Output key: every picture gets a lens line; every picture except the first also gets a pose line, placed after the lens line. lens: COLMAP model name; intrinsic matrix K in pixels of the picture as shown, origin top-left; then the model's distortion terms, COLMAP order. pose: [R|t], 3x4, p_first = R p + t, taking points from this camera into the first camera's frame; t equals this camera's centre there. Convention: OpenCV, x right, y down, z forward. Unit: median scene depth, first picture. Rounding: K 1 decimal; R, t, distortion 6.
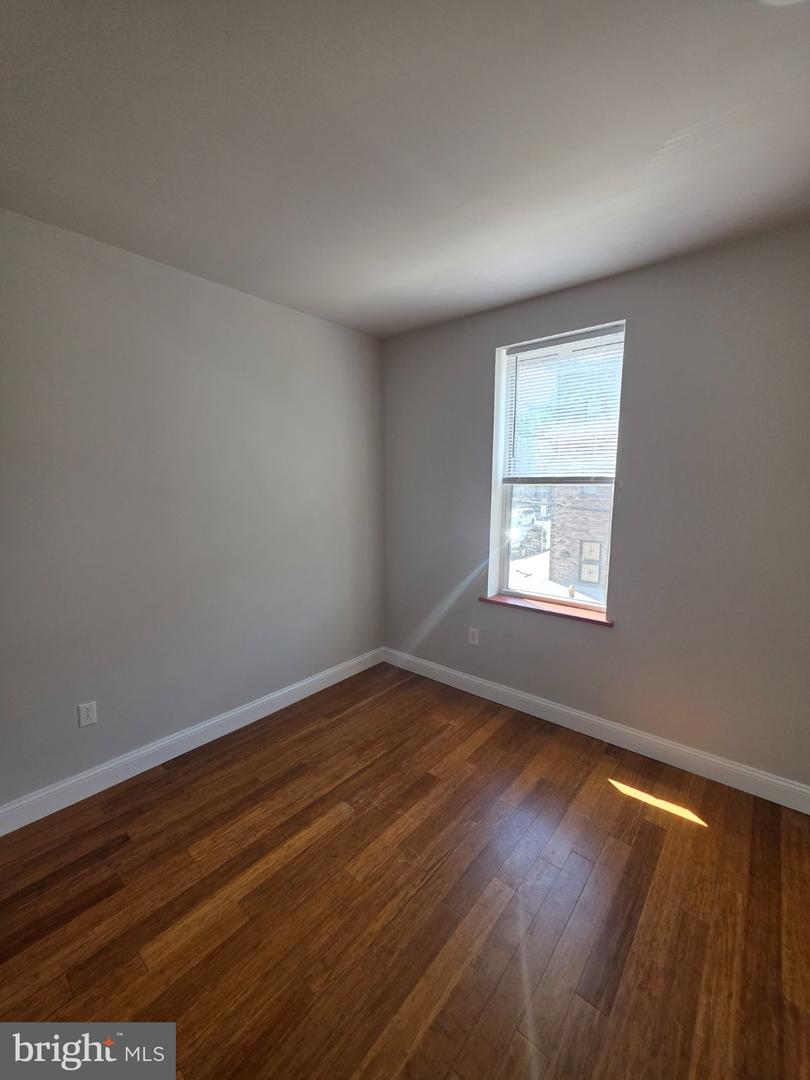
lens RADIAL K [[432.5, 0, 406.8], [0, 432.5, 536.1], [0, 0, 1]] dist [0.001933, 0.001004]
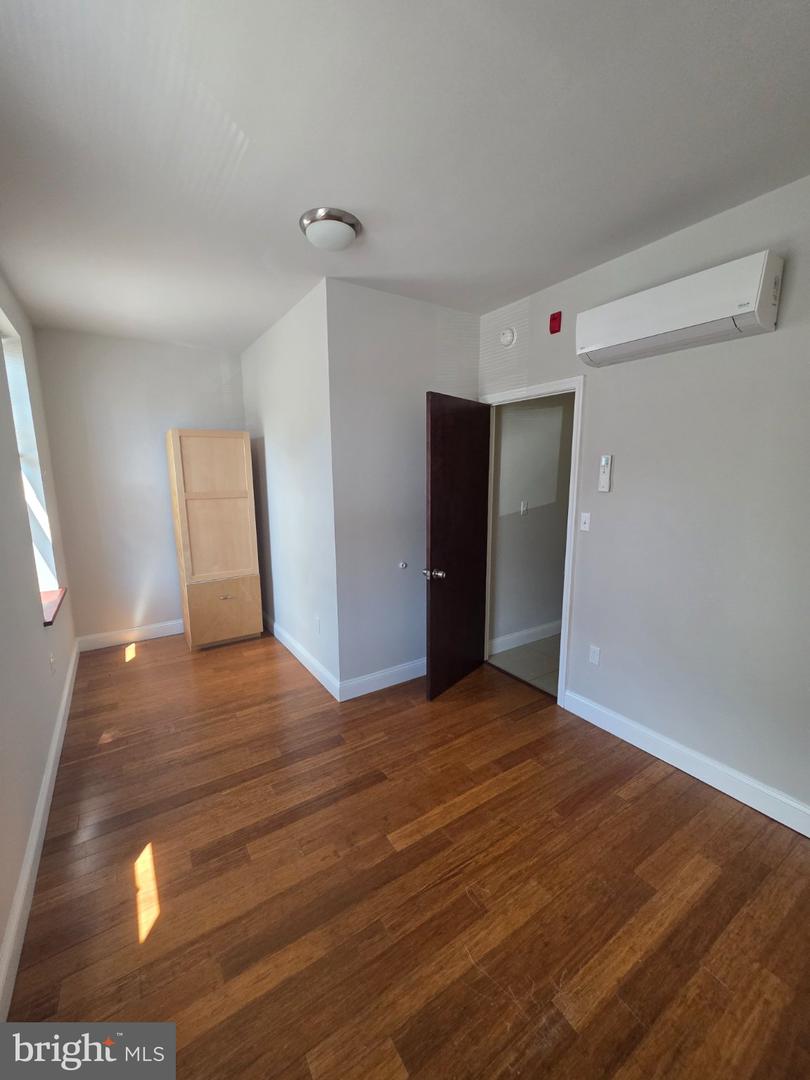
lens RADIAL K [[432.5, 0, 406.8], [0, 432.5, 543.4], [0, 0, 1]] dist [0.001933, 0.001004]
pose [[-0.957297, -0.041504, 0.286112, -0.072962], [0.044079, 0.957118, 0.286325, -0.185109], [-0.285727, 0.286710, -0.914416, 1.480649]]
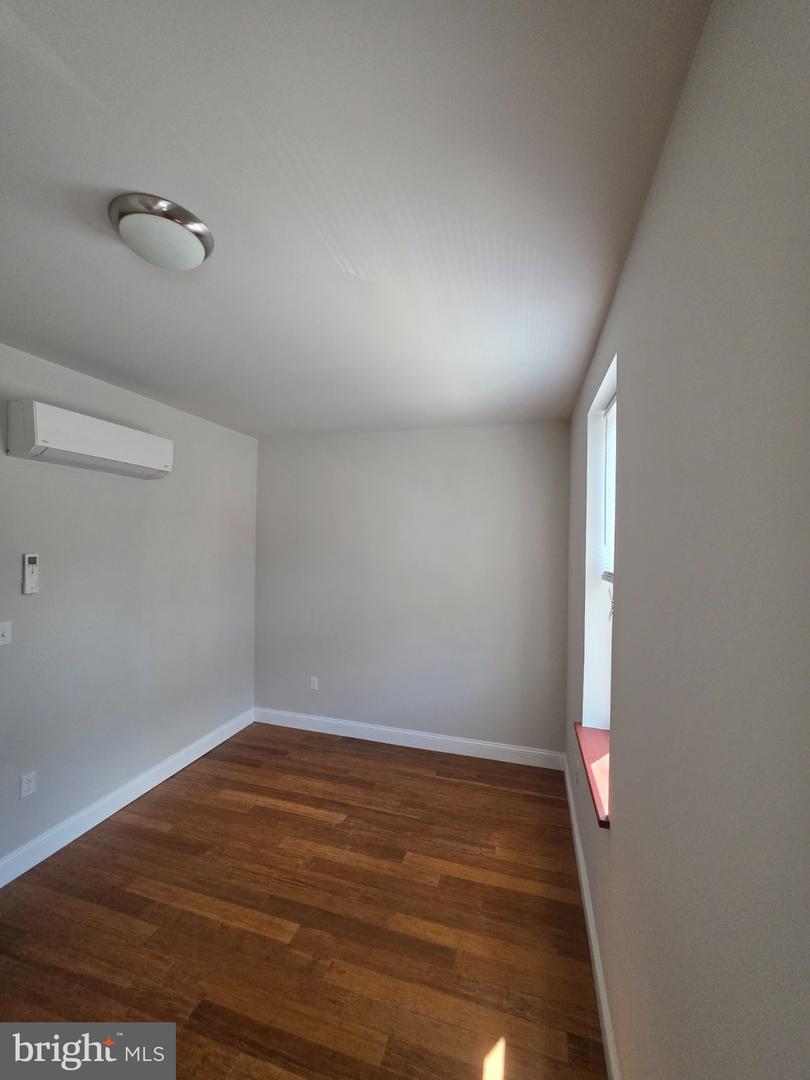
lens RADIAL K [[432.5, 0, 406.6], [0, 432.5, 544.2], [0, 0, 1]] dist [0.001933, 0.001004]
pose [[0.405970, 0.013203, -0.913791, 1.133538], [-0.134124, 0.989929, -0.045284, -0.148431], [0.903990, 0.140946, 0.403653, 0.563032]]
